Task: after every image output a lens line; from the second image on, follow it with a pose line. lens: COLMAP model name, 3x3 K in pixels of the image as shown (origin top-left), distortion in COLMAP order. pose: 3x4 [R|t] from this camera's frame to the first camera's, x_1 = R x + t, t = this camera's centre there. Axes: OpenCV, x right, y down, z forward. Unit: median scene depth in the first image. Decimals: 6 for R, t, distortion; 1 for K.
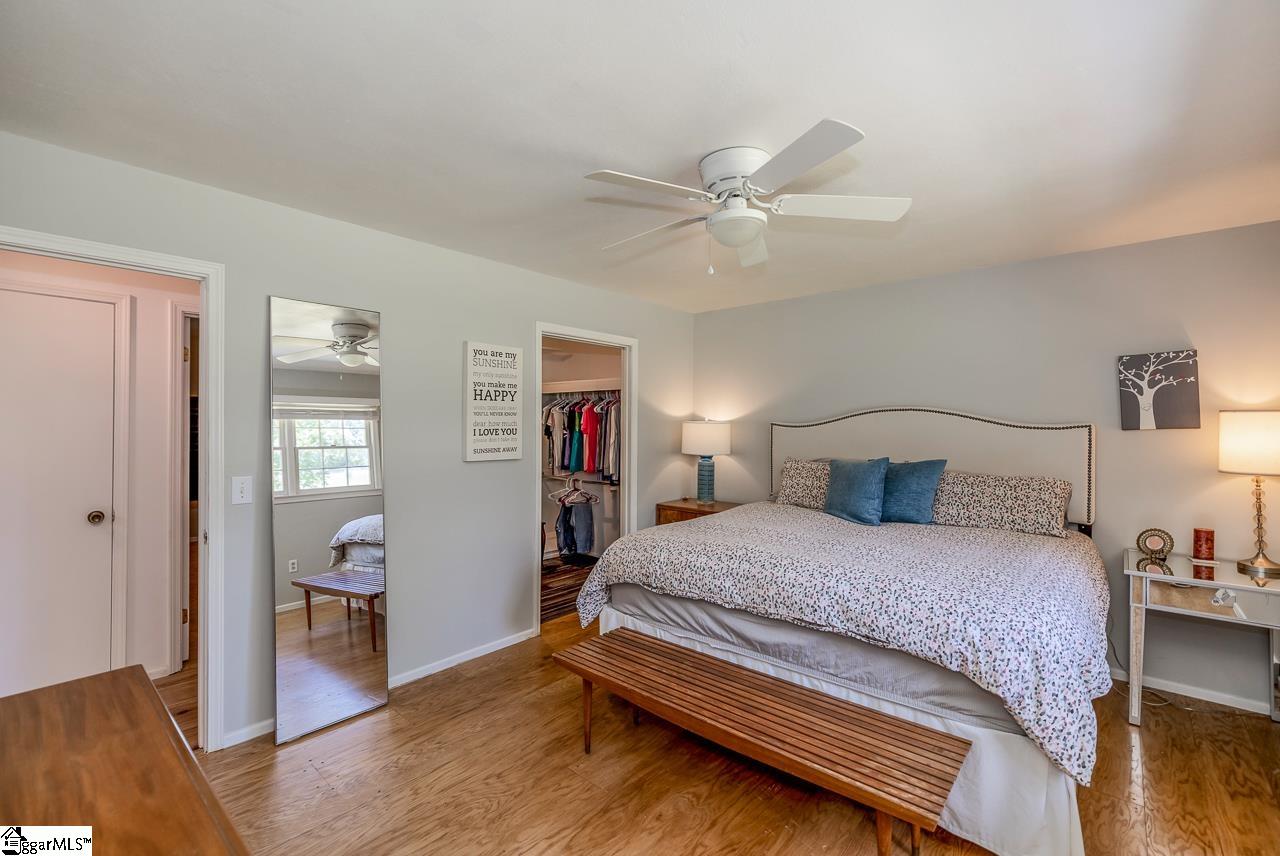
lens RADIAL K [[545.5, 0, 636.0], [0, 545.5, 428.1], [0, 0, 1]] dist [-0.000095, 0.000237]
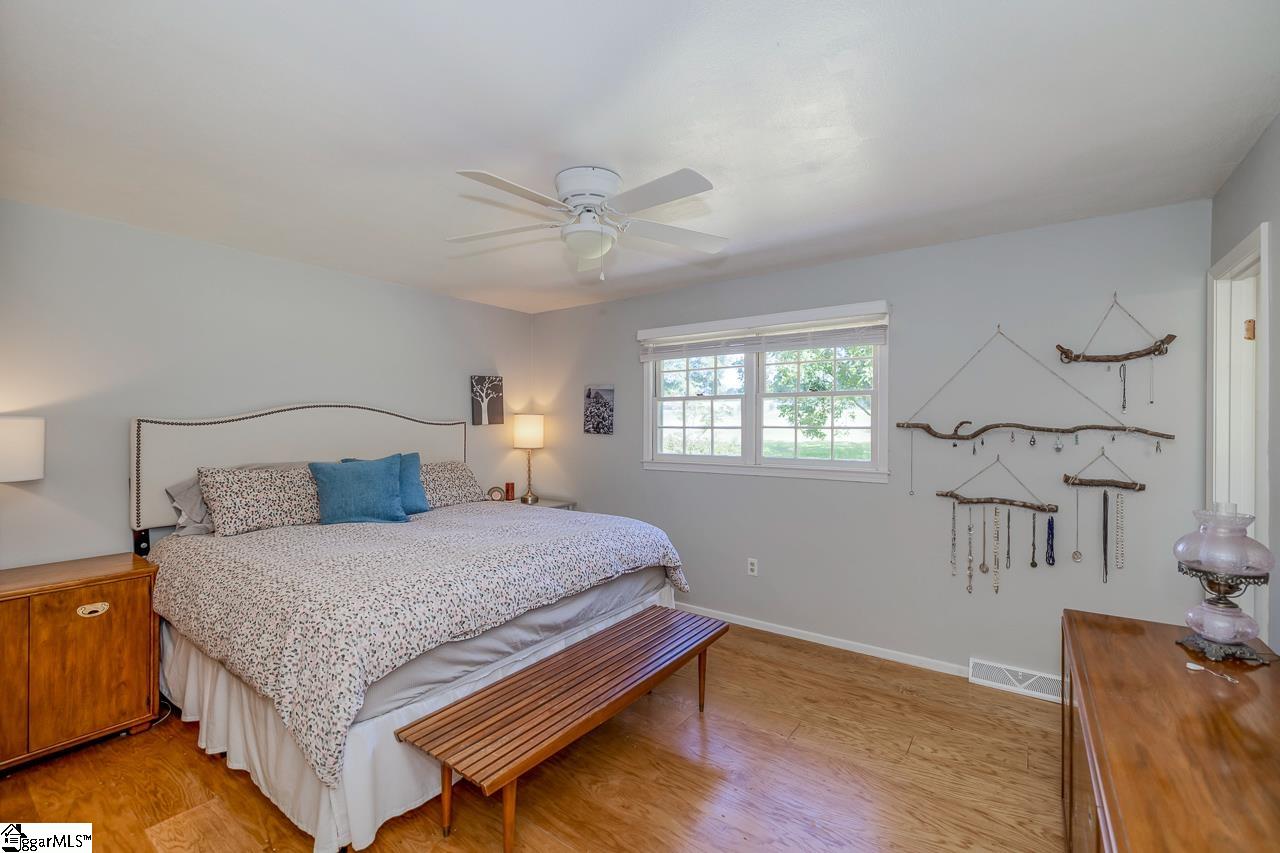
lens RADIAL K [[545.5, 0, 635.2], [0, 545.5, 423.7], [0, 0, 1]] dist [-0.000095, 0.000237]
pose [[-0.088392, -0.003651, 0.996079, -0.694617], [0.004875, 0.999980, 0.004098, -0.005292], [-0.996074, 0.005218, -0.088373, 0.764394]]
